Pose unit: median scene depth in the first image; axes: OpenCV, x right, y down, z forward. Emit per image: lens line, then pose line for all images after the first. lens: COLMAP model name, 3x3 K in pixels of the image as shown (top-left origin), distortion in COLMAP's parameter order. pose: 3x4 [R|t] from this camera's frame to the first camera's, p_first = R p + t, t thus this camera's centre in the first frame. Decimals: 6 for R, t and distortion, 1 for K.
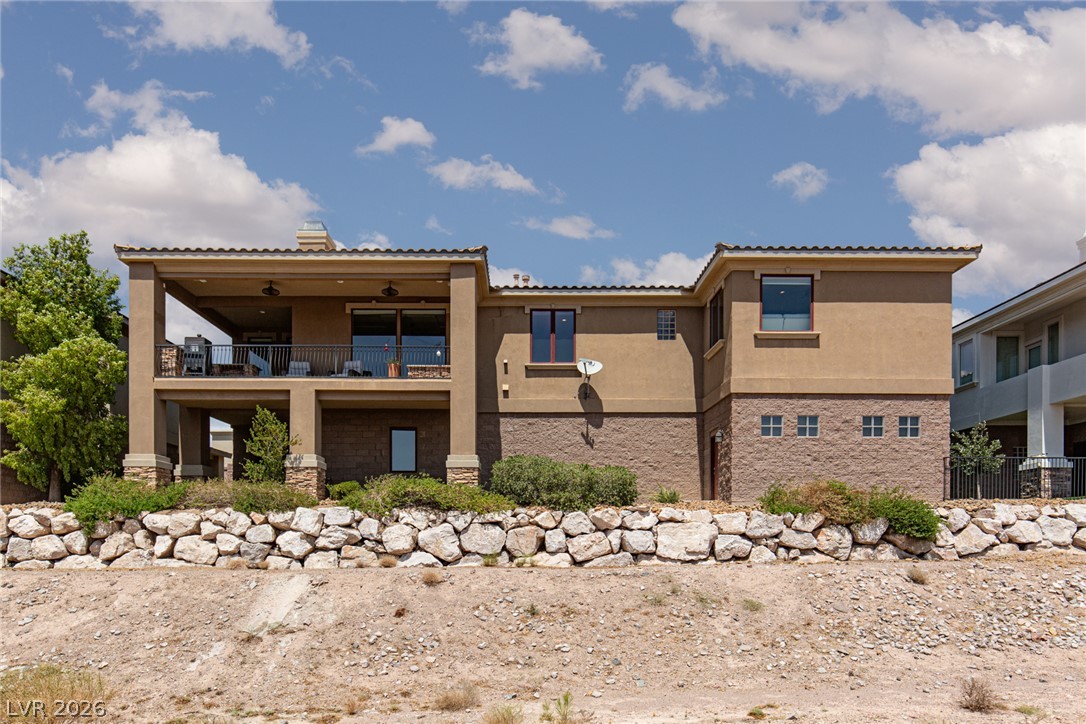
lens RADIAL K [[700.7, 0, 525.9], [0, 700.7, 406.7], [0, 0, 1]] dist [0.009021, -0.009083]
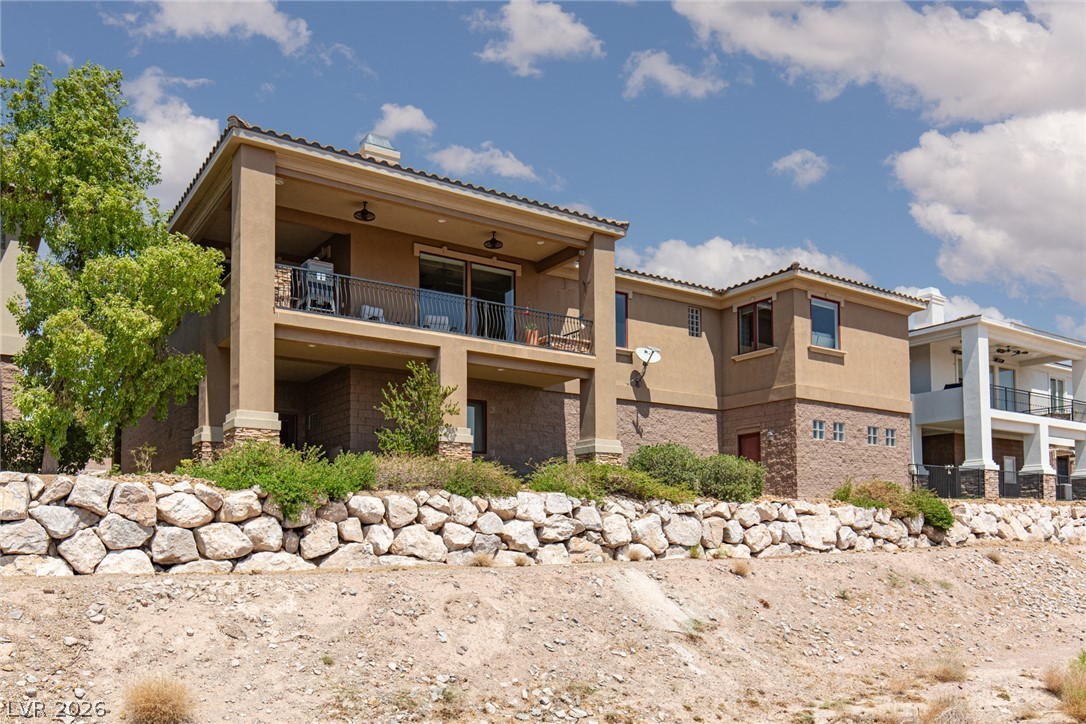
lens RADIAL K [[817.1, 0, 530.0], [0, 817.1, 326.7], [0, 0, 1]] dist [-0.011468, 0.004760]
pose [[0.836549, 0.133449, 0.531392, -0.841174], [-0.098123, 0.990694, -0.094323, 0.036069], [-0.539034, 0.026764, 0.841859, 0.151512]]
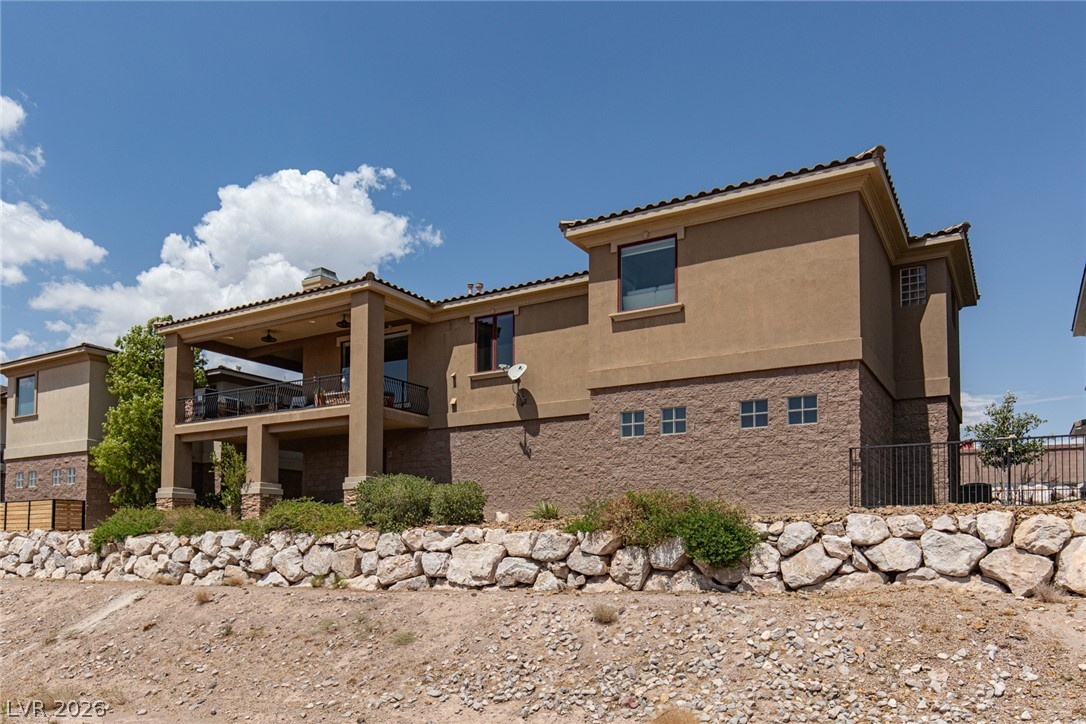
lens RADIAL K [[768.3, 0, 543.0], [0, 768.3, 357.5], [0, 0, 1]] dist [-0.004444, 0.001807]
pose [[0.857399, -0.124290, -0.499419, 0.800397], [0.096628, 0.992020, -0.080993, 0.014106], [0.505500, 0.021186, 0.862567, 0.172453]]
